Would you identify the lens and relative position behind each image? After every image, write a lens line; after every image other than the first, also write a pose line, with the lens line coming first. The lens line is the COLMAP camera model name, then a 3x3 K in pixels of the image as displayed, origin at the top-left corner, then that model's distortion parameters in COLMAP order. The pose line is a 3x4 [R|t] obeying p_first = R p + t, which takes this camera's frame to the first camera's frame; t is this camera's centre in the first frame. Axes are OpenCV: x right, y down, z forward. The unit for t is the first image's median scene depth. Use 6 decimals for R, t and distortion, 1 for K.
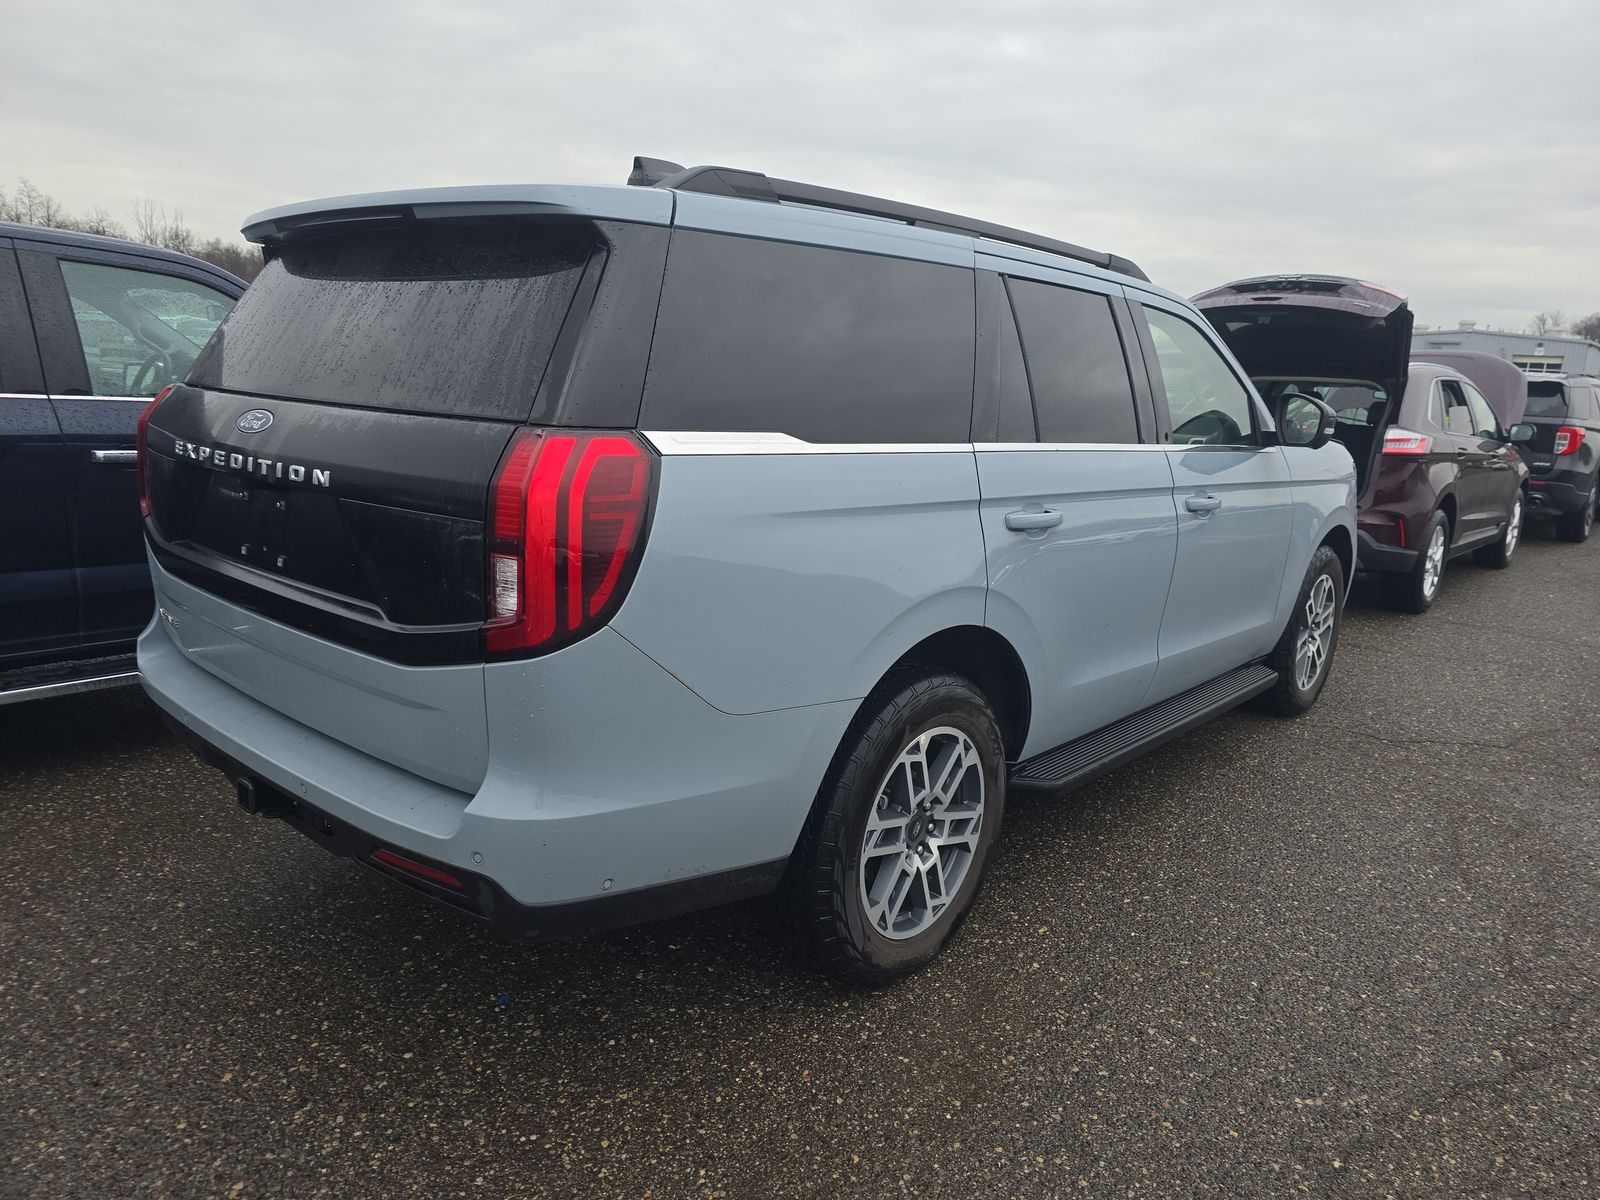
lens RADIAL K [[1093.5, 0, 800.8], [0, 1093.5, 593.1], [0, 0, 1]] dist [0.037455, -0.005991]
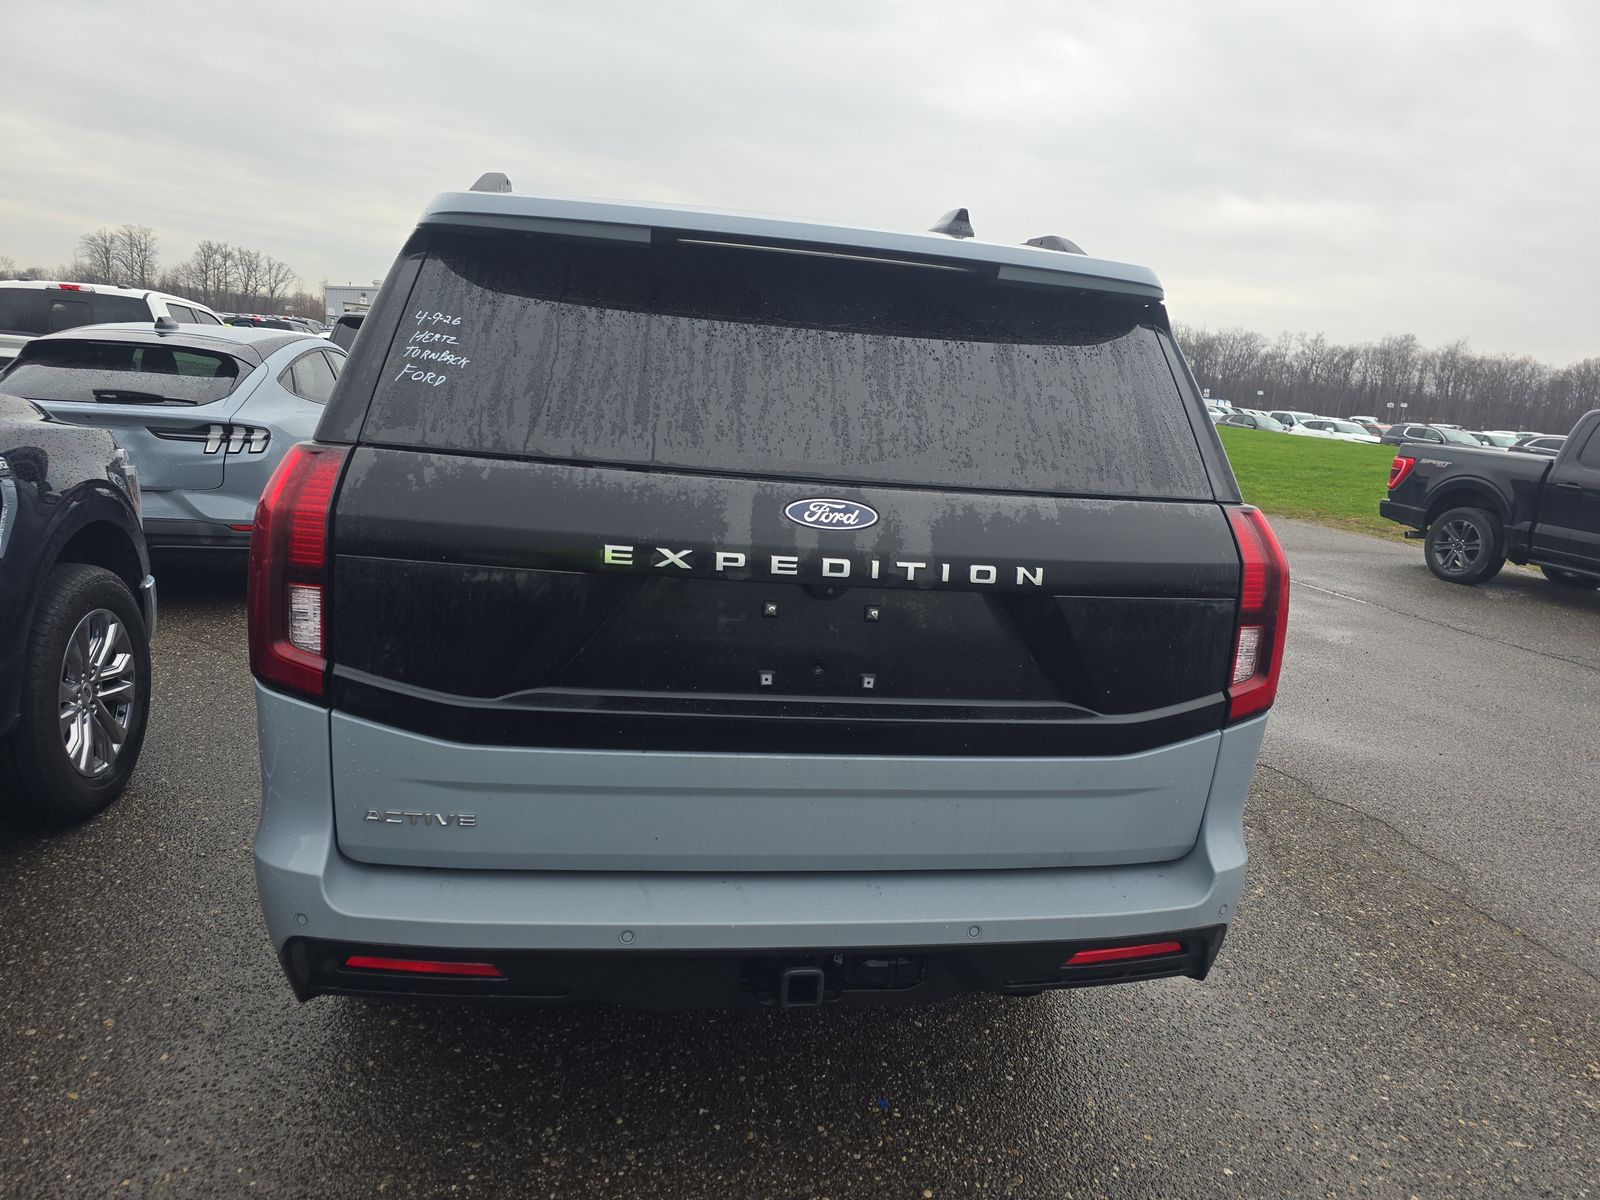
lens RADIAL K [[1093.5, 0, 800.8], [0, 1093.5, 593.1], [0, 0, 1]] dist [0.037455, -0.005991]
pose [[0.624702, -0.141509, 0.767934, -1.148310], [0.106258, 0.989700, 0.095935, -0.182785], [-0.773600, 0.021668, 0.633304, 0.544748]]
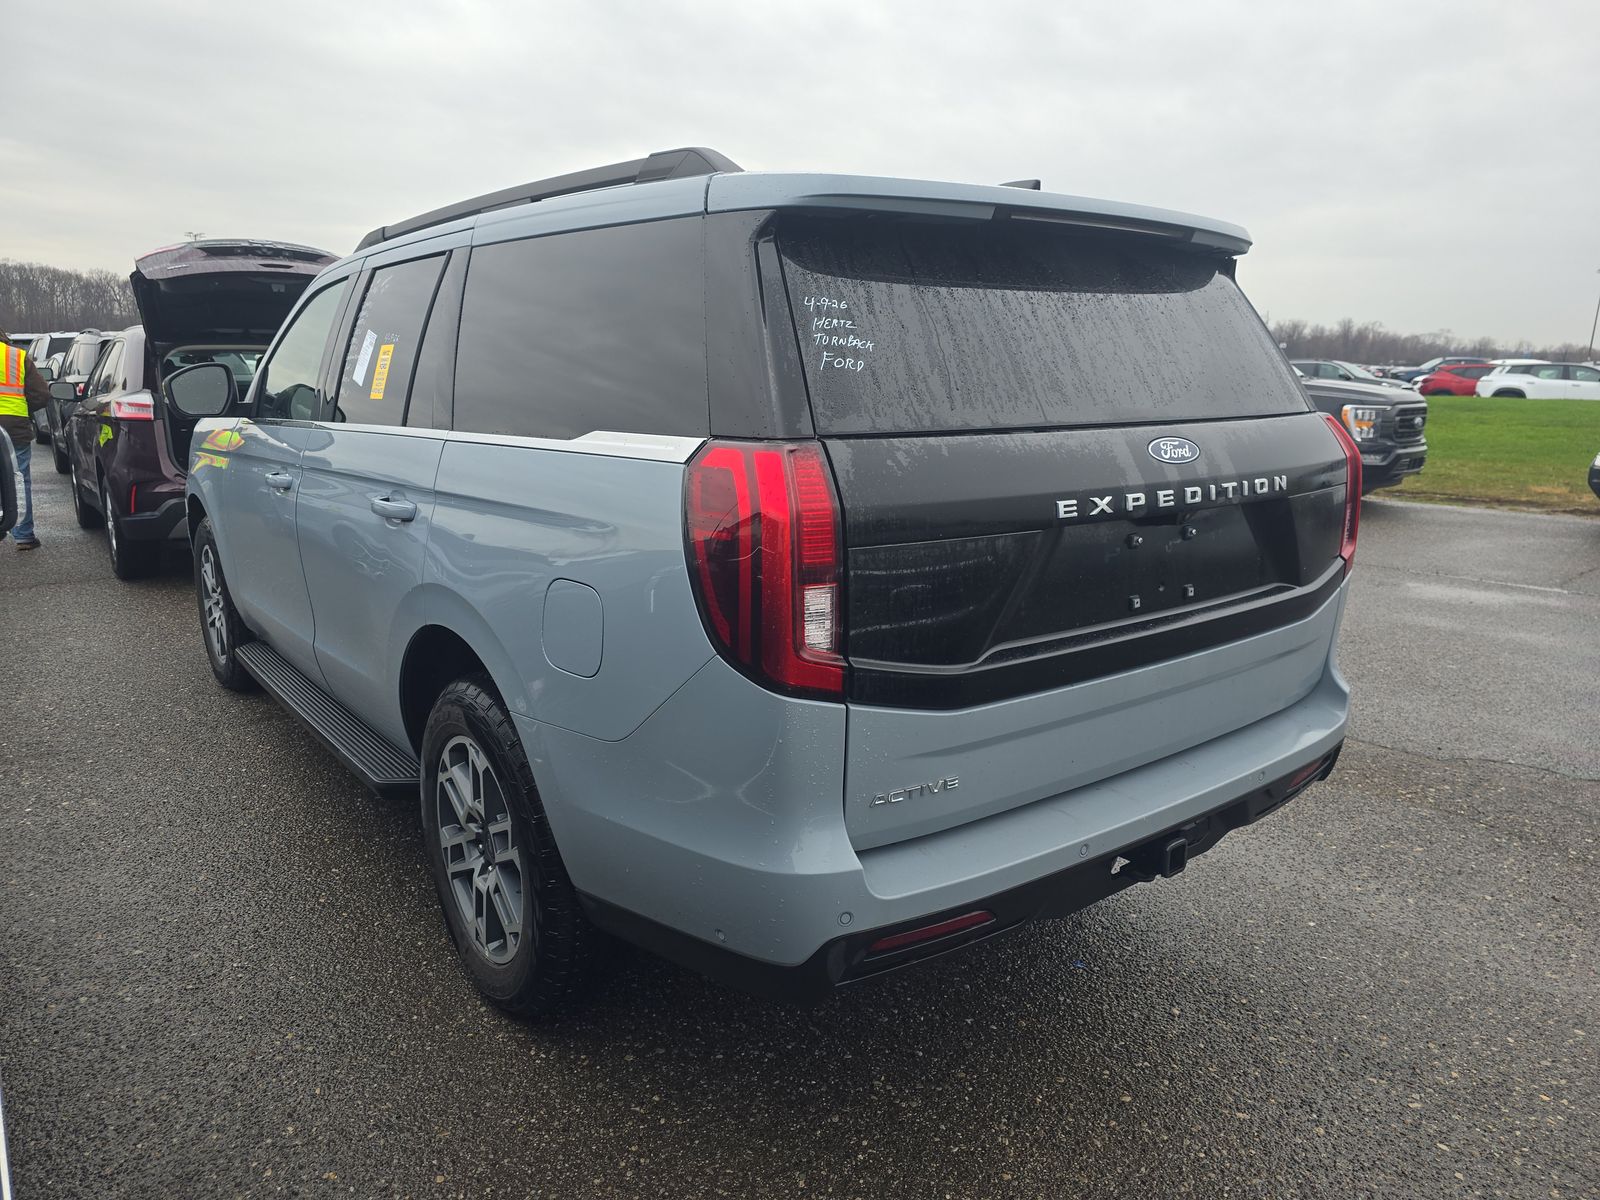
lens RADIAL K [[1110.0, 0, 800.0], [0, 1110.0, 600.0], [0, 0, 1]] dist [0.059379, -0.002439]
pose [[0.178942, -0.249518, 0.951694, -1.507832], [0.205728, 0.955412, 0.211811, -0.306594], [-0.962110, 0.157888, 0.222296, 1.148474]]
